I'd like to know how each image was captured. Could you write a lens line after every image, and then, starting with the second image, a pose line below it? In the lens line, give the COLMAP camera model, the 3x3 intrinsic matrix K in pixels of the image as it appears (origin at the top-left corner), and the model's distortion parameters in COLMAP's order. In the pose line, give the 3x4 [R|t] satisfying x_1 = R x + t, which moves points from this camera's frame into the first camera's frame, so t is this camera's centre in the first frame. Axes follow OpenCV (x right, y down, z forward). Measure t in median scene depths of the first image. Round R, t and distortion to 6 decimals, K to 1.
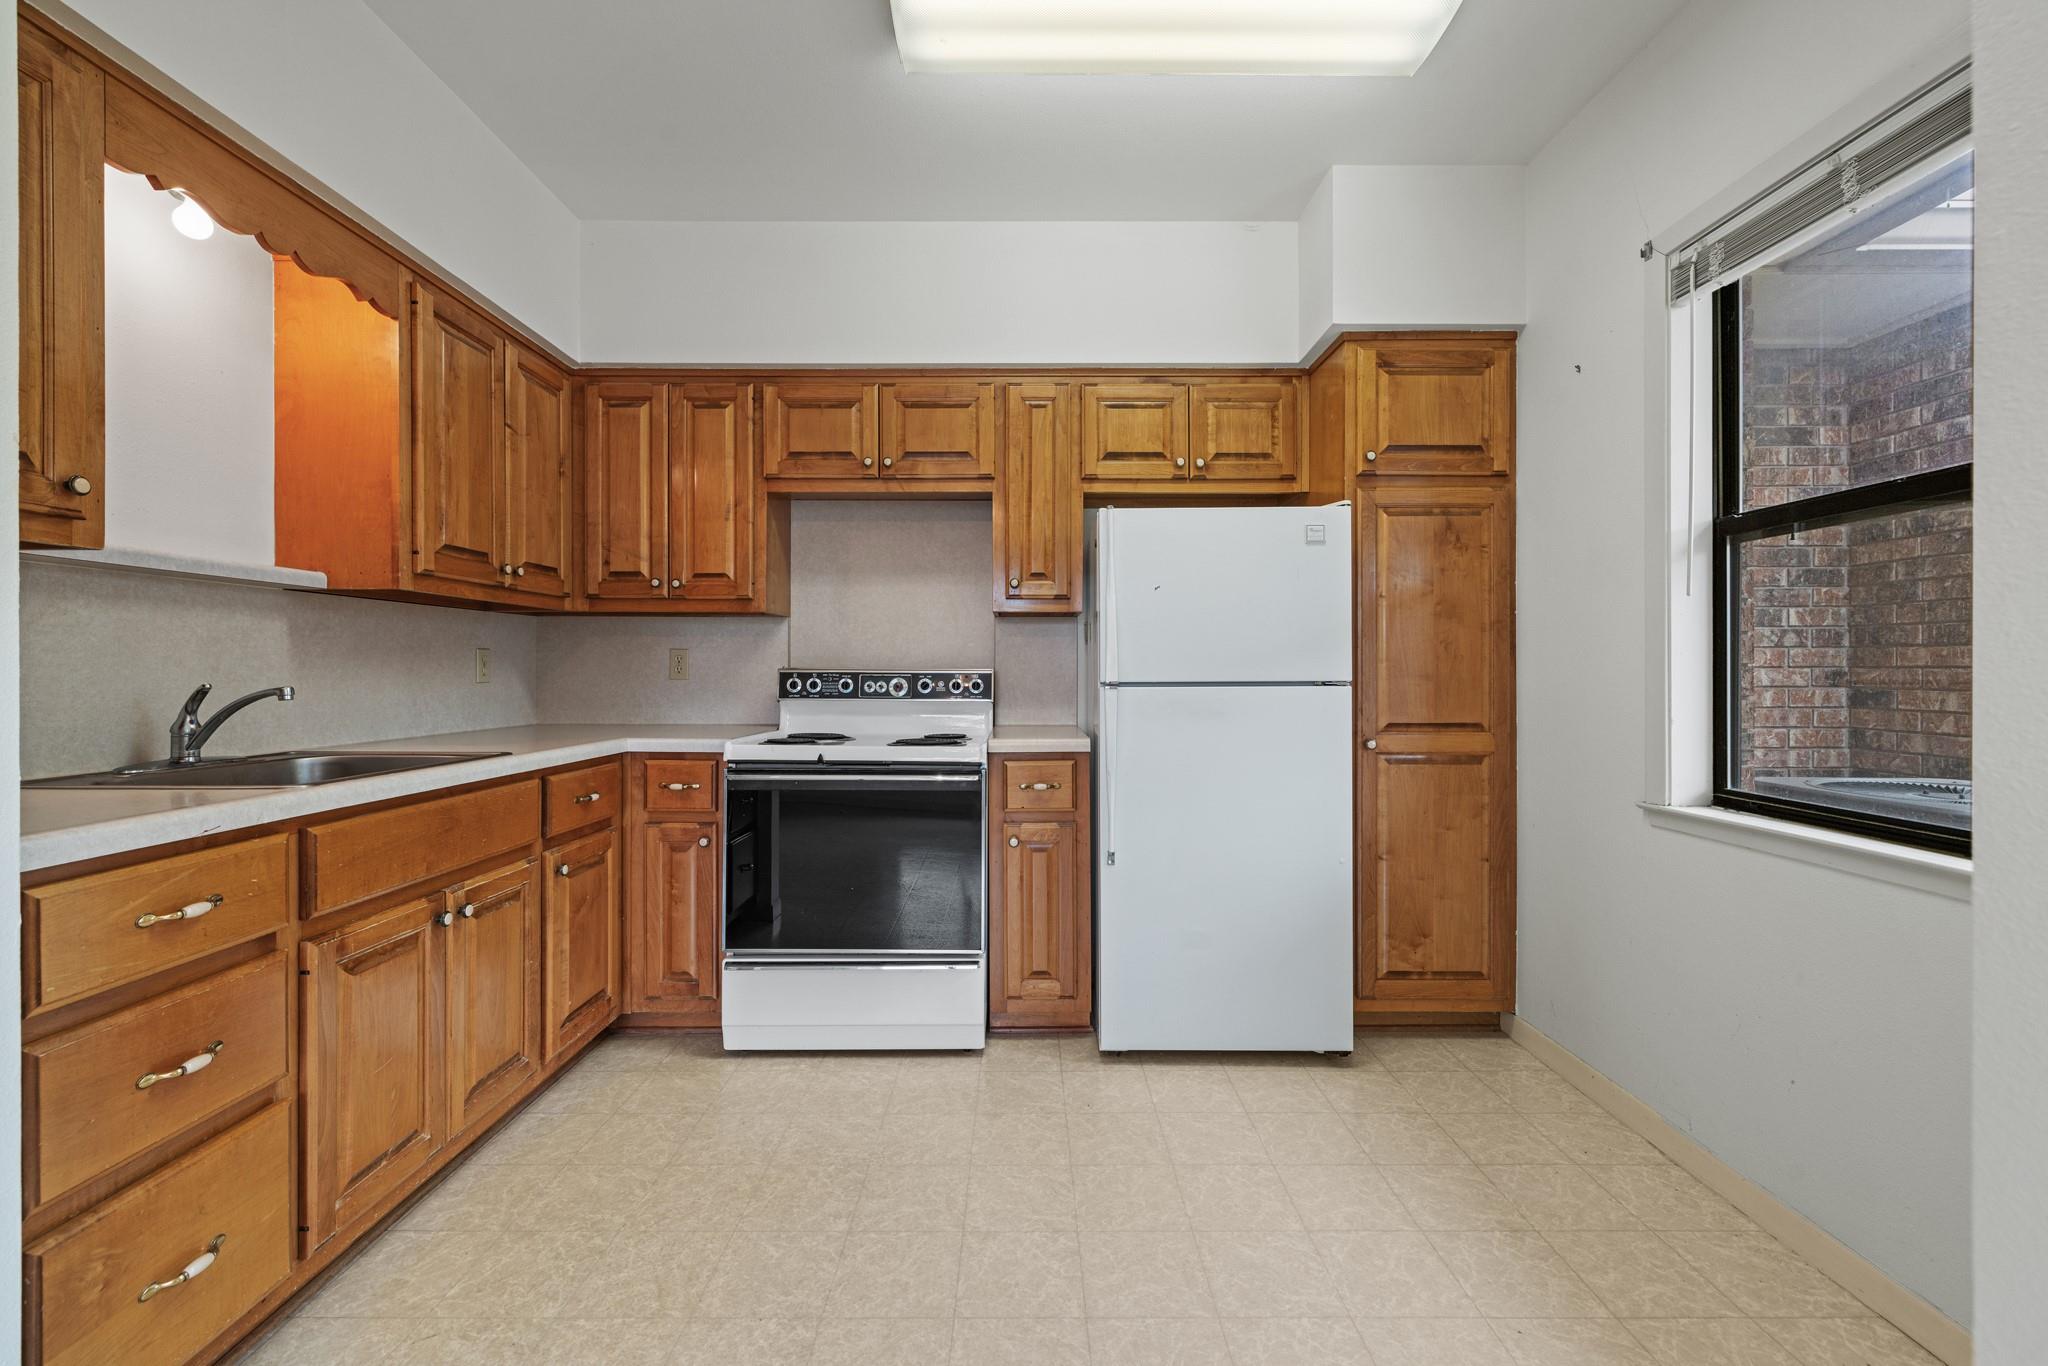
lens RADIAL K [[863.8, 0, 1024.8], [0, 863.8, 669.5], [0, 0, 1]] dist [0.003641, 0.000242]
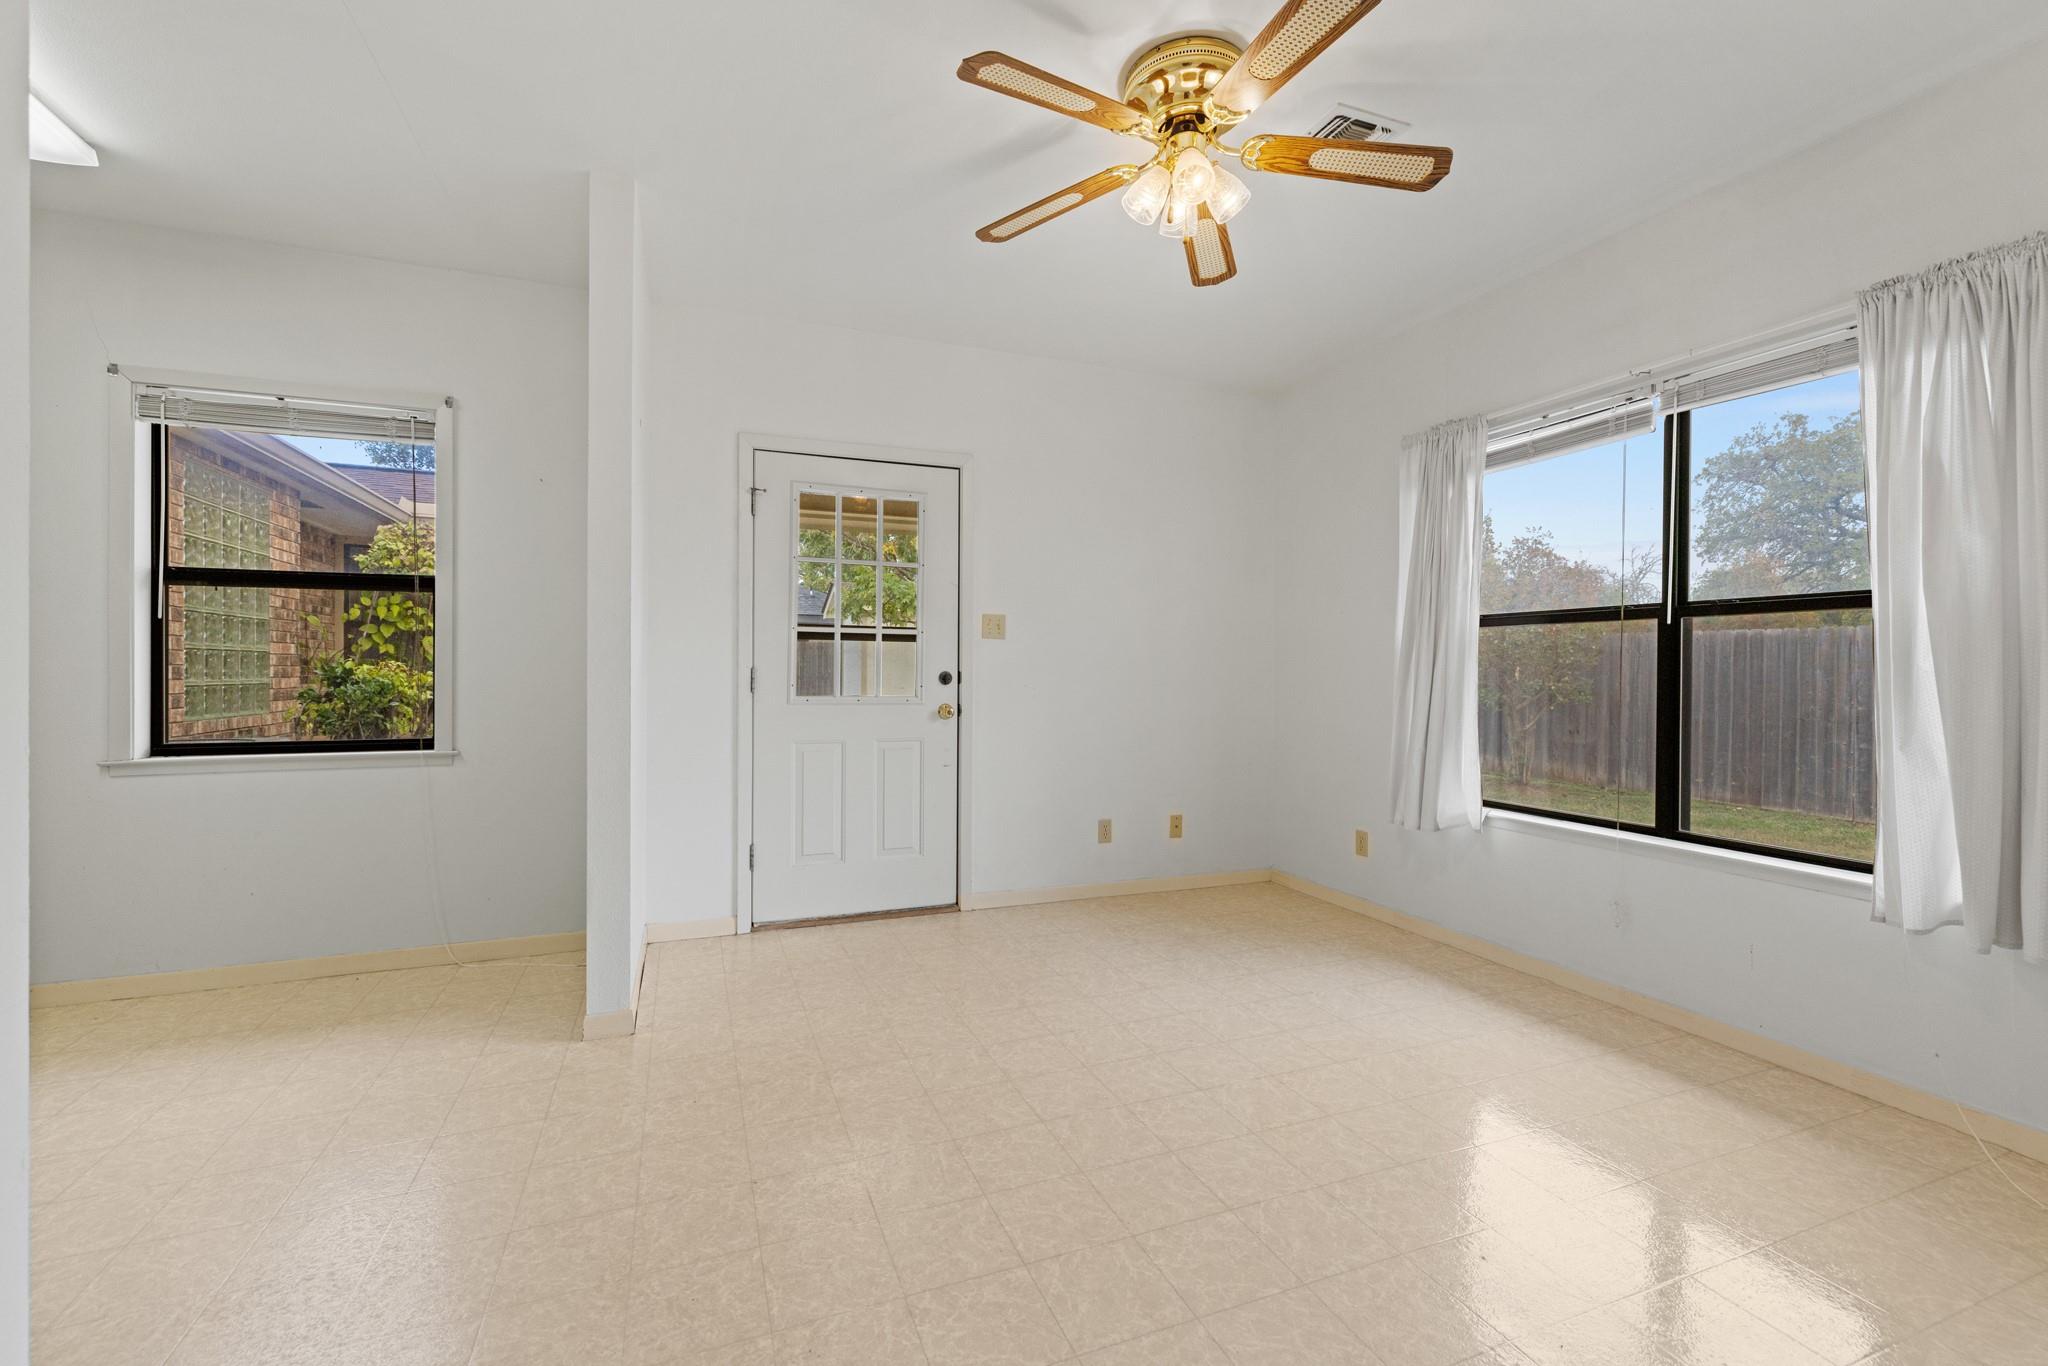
lens RADIAL K [[863.8, 0, 1015.9], [0, 863.8, 669.2], [0, 0, 1]] dist [0.003641, 0.000242]
pose [[-0.365976, 0.006415, 0.930602, -1.181041], [0.000695, 0.999978, -0.006620, 0.016402], [-0.930624, -0.001776, -0.365972, 0.152966]]
